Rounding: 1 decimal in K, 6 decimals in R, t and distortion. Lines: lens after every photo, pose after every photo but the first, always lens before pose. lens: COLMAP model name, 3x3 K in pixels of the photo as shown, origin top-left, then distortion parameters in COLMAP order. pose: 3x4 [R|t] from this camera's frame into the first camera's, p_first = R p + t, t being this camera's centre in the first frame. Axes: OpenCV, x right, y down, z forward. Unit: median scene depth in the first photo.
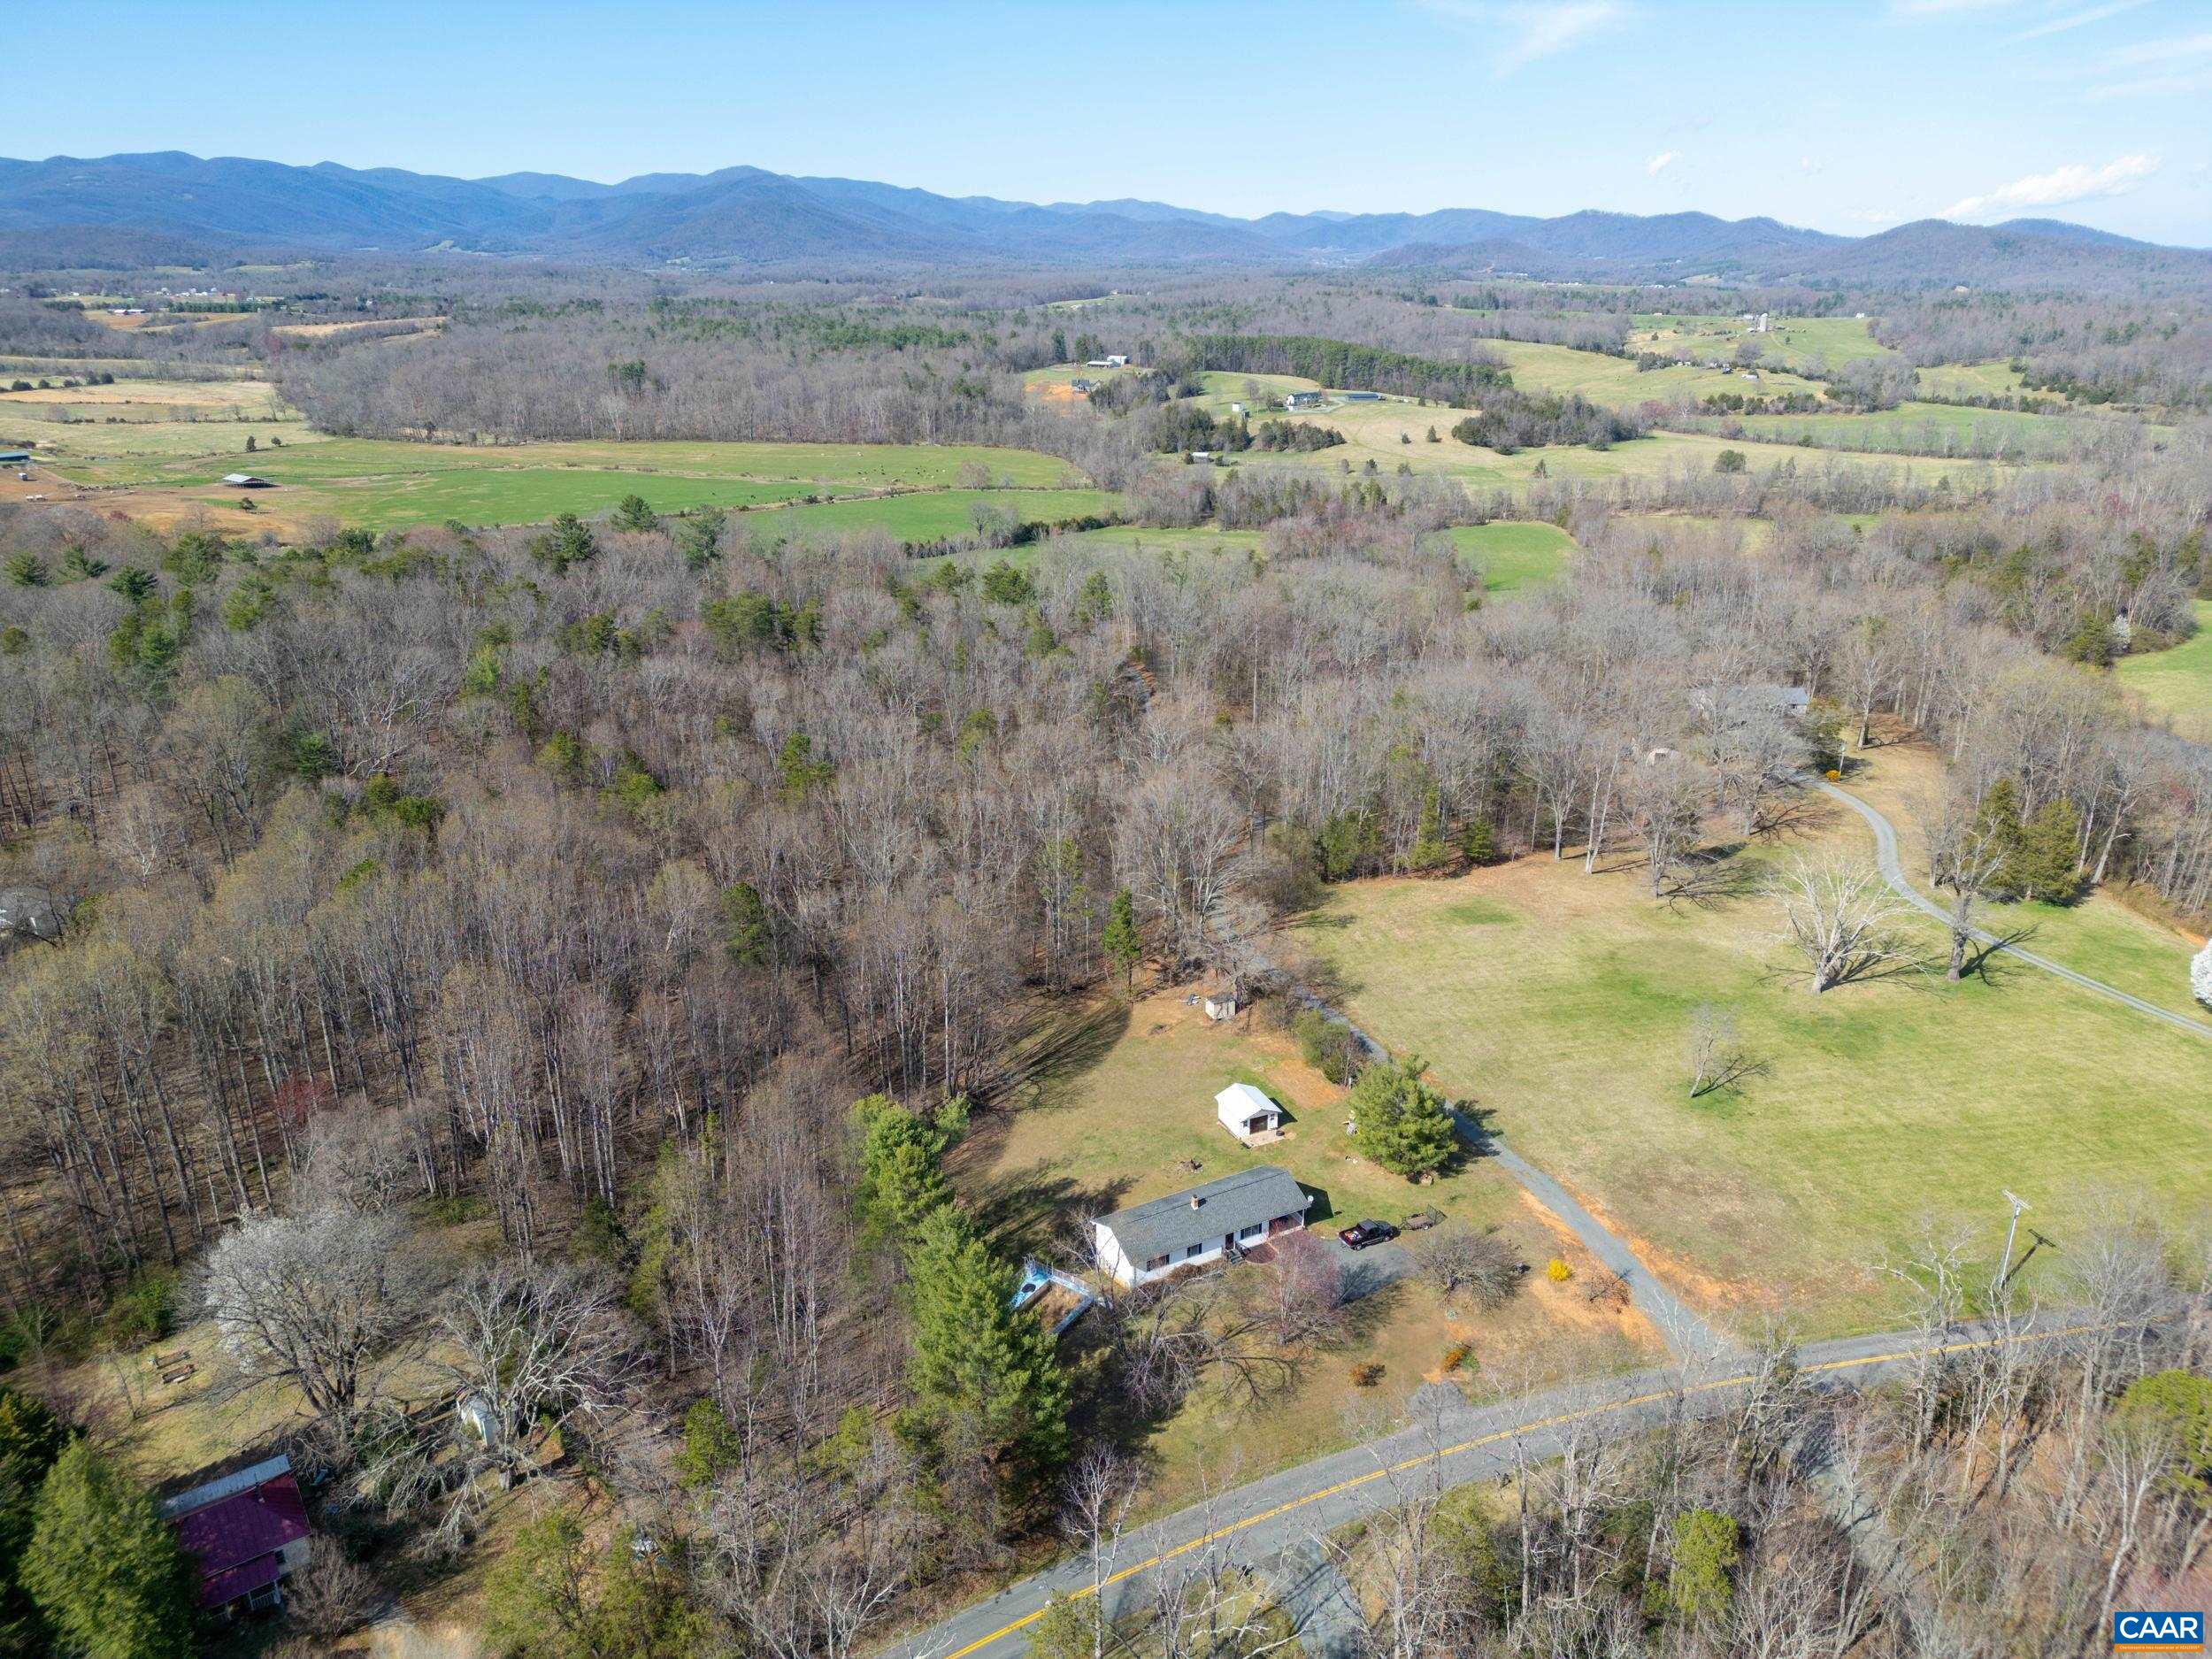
lens RADIAL K [[1526.6, 0, 1108.7], [0, 1526.6, 870.1], [0, 0, 1]] dist [0.074666, -0.073227]
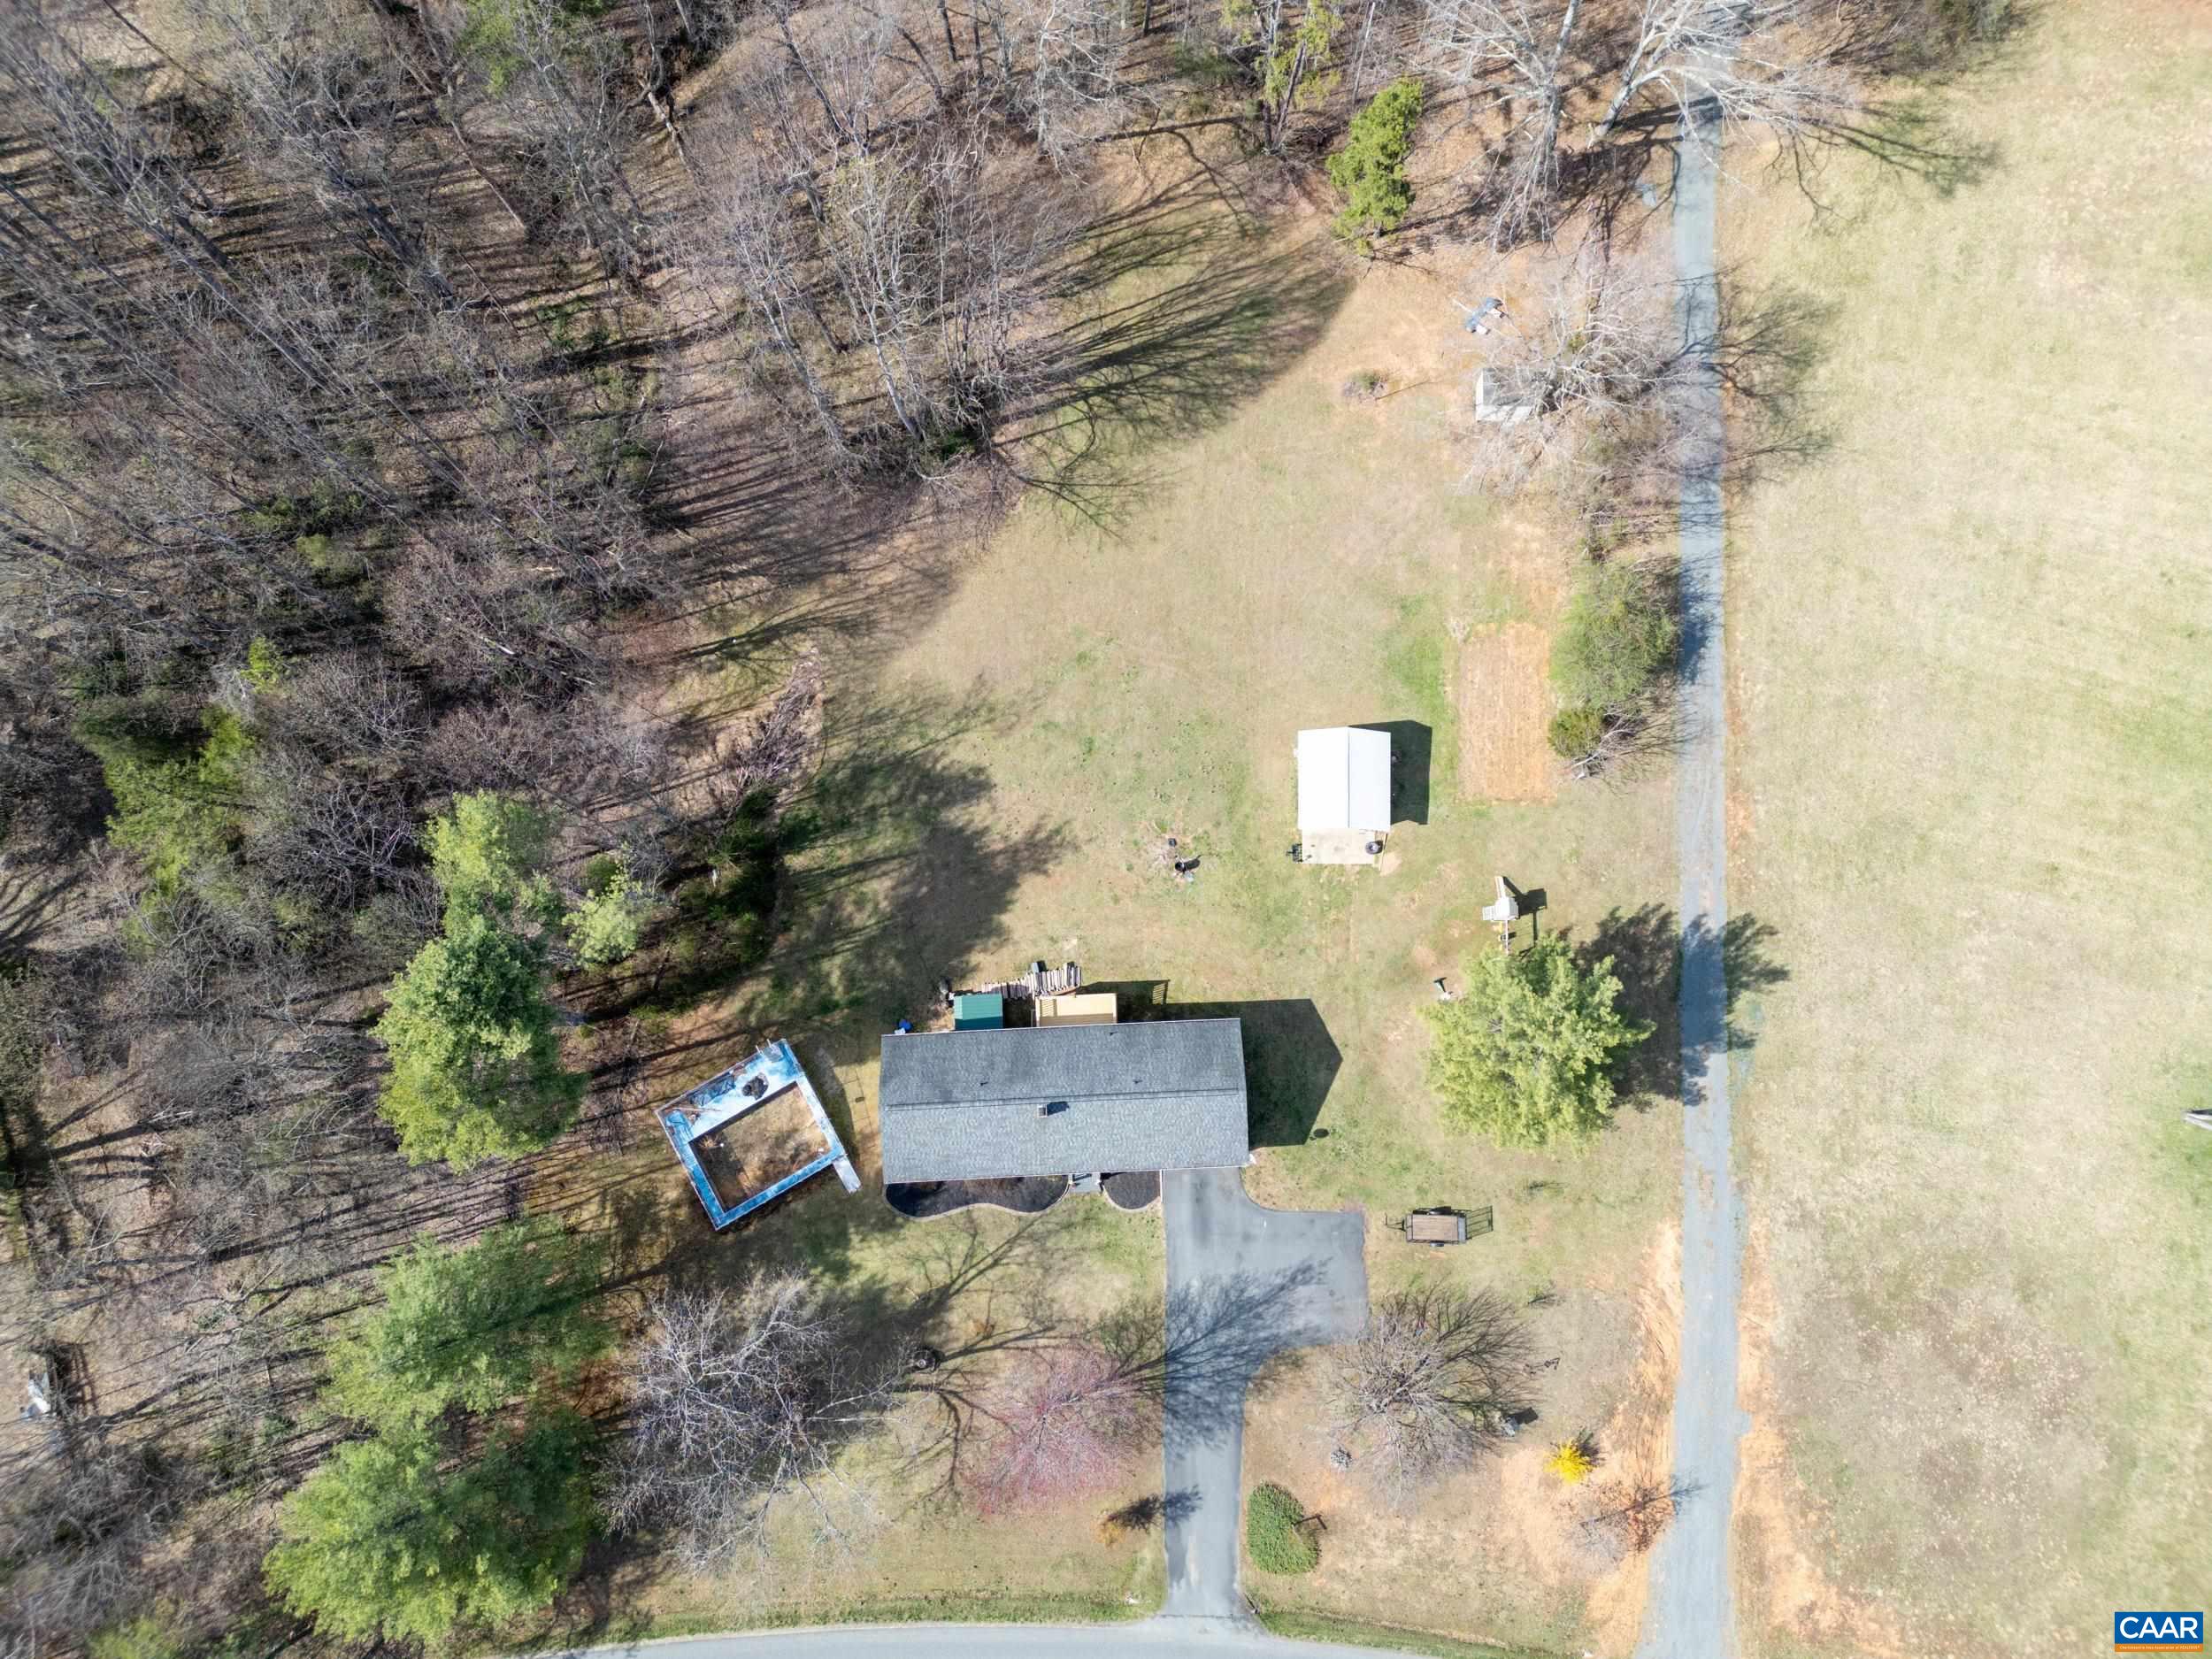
lens RADIAL K [[1542.5, 0, 1120.0], [0, 1542.5, 824.1], [0, 0, 1]] dist [0.079943, -0.081961]
pose [[0.900036, 0.428521, -0.079402, 0.012448], [-0.156064, 0.487015, 0.859337, -0.049330], [0.406914, -0.761043, 0.505208, 0.120504]]
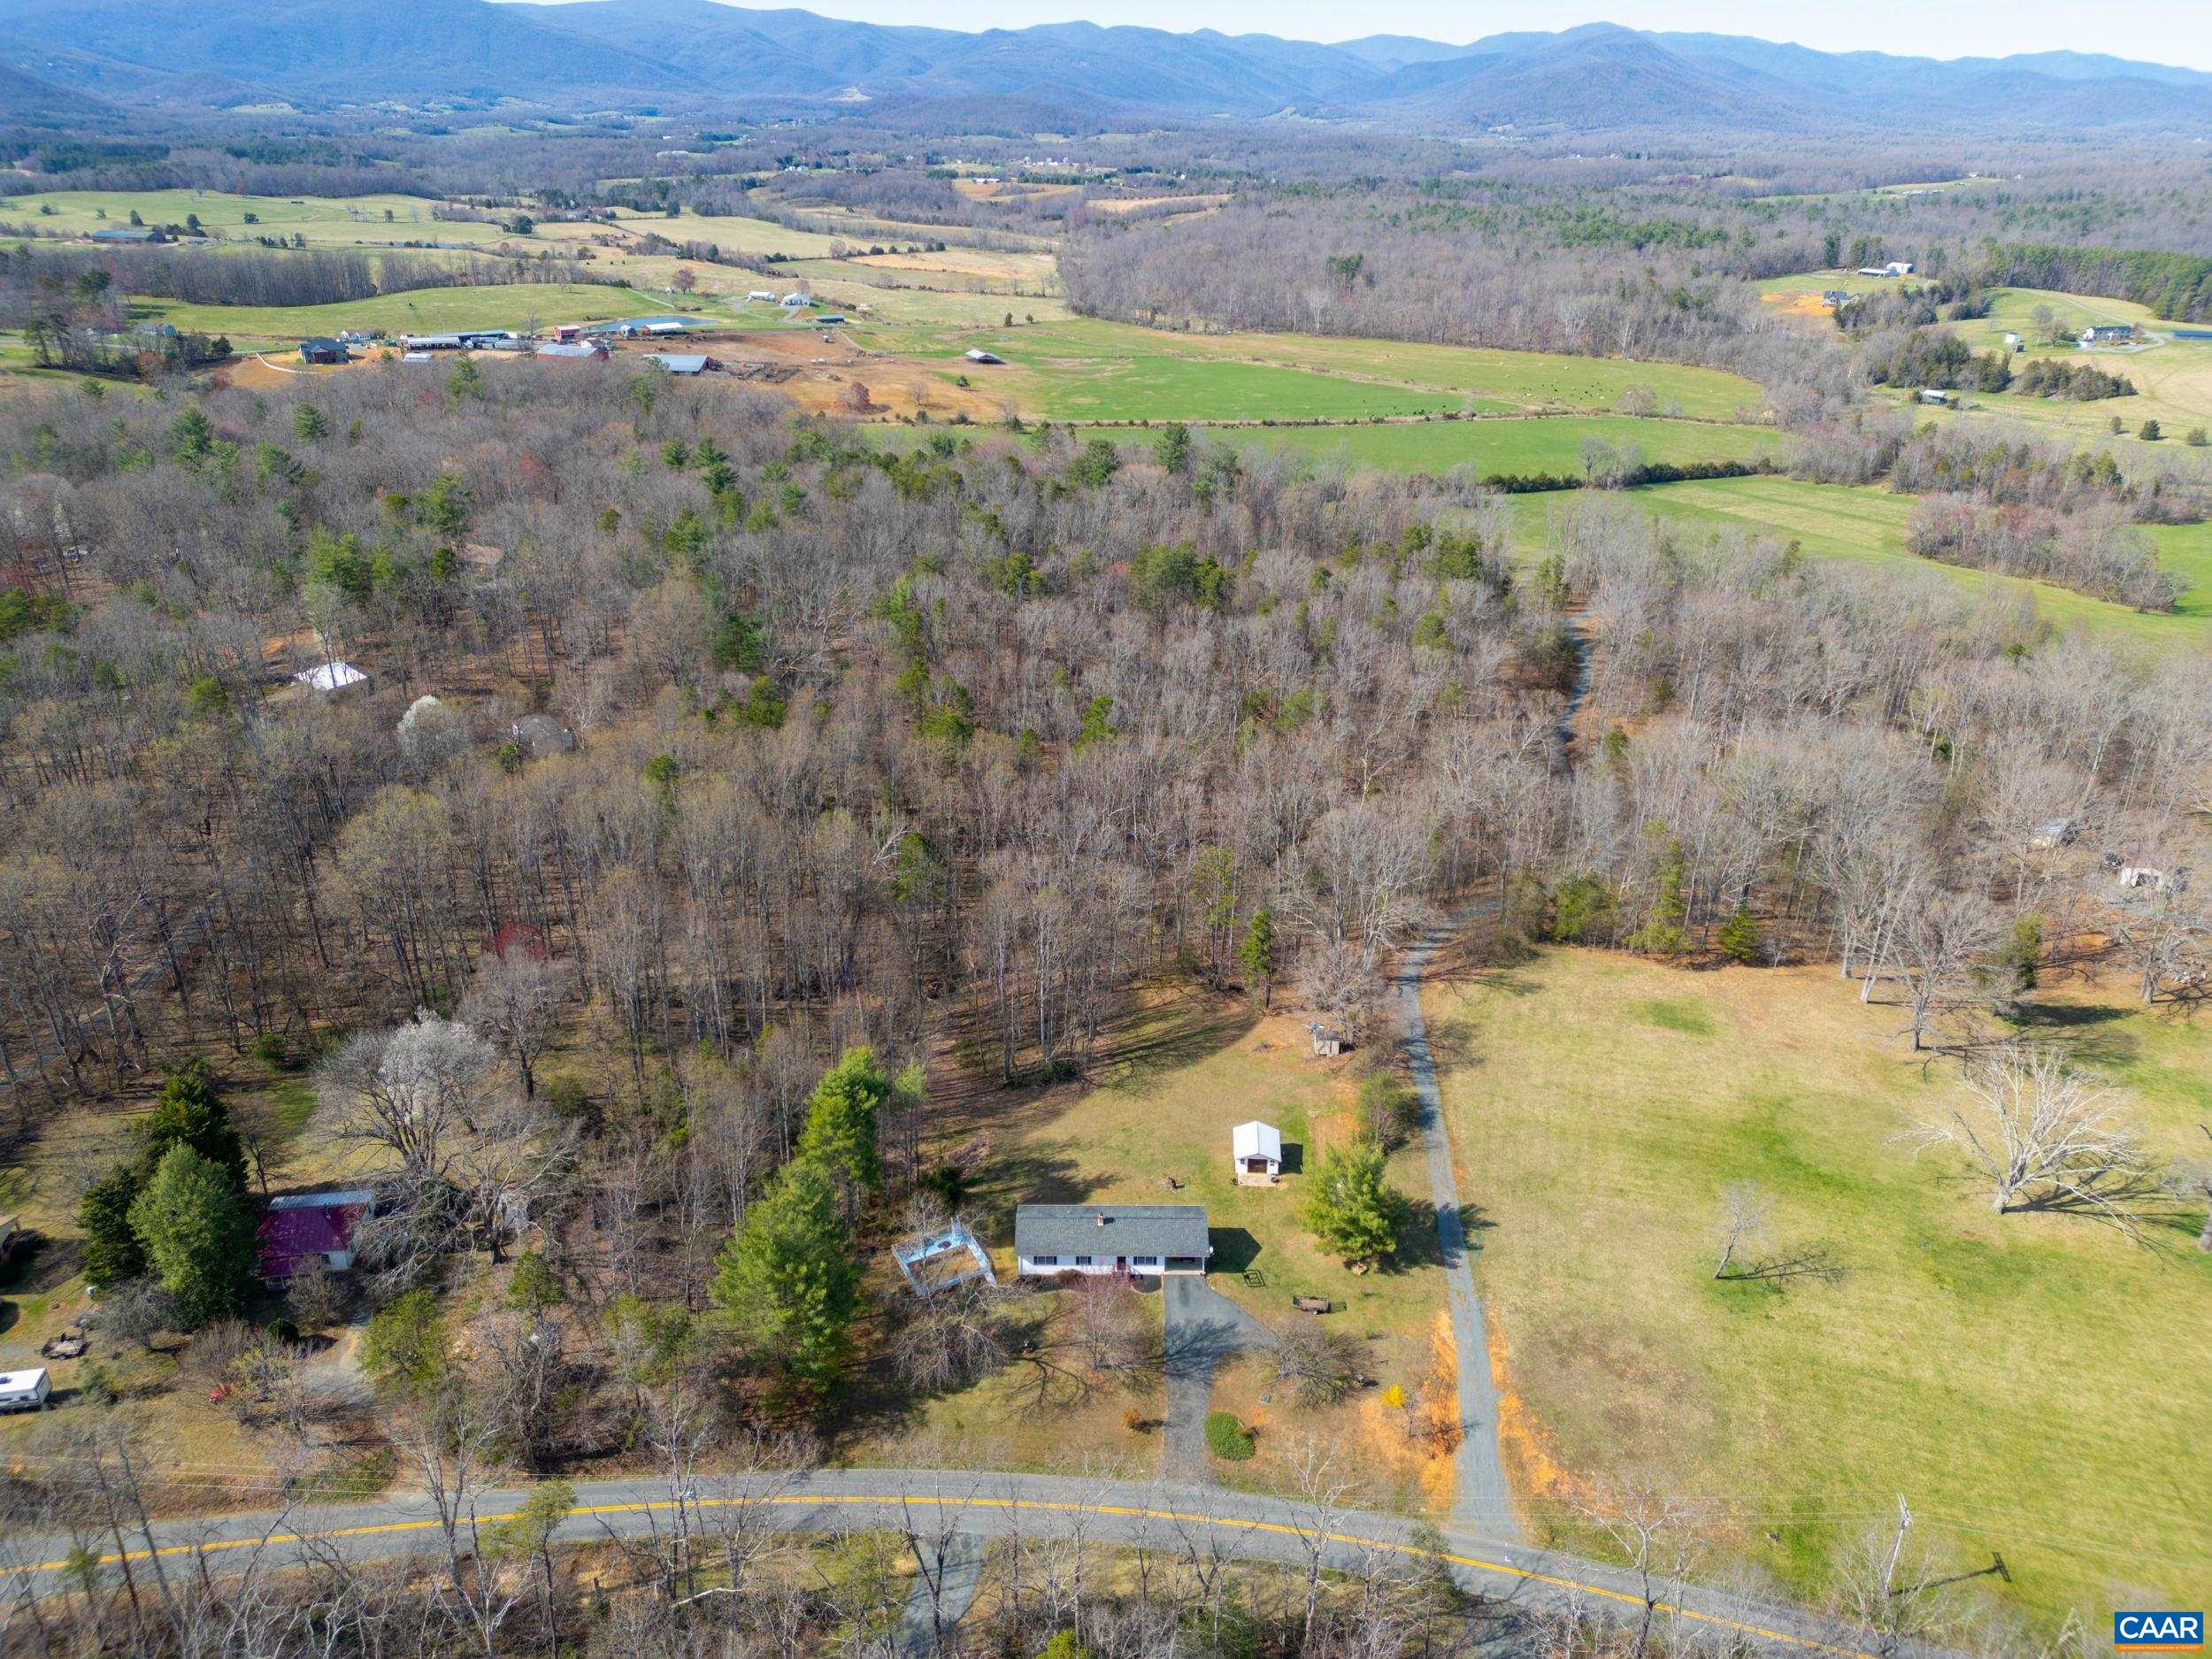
lens RADIAL K [[1547.3, 0, 1106.0], [0, 1547.3, 829.5], [0, 0, 1]] dist [0.074010, -0.072051]
pose [[0.881967, 0.204736, -0.424520, 0.070891], [-0.184055, 0.978817, 0.089675, -0.023224], [0.433887, -0.000956, 0.900967, 0.000461]]
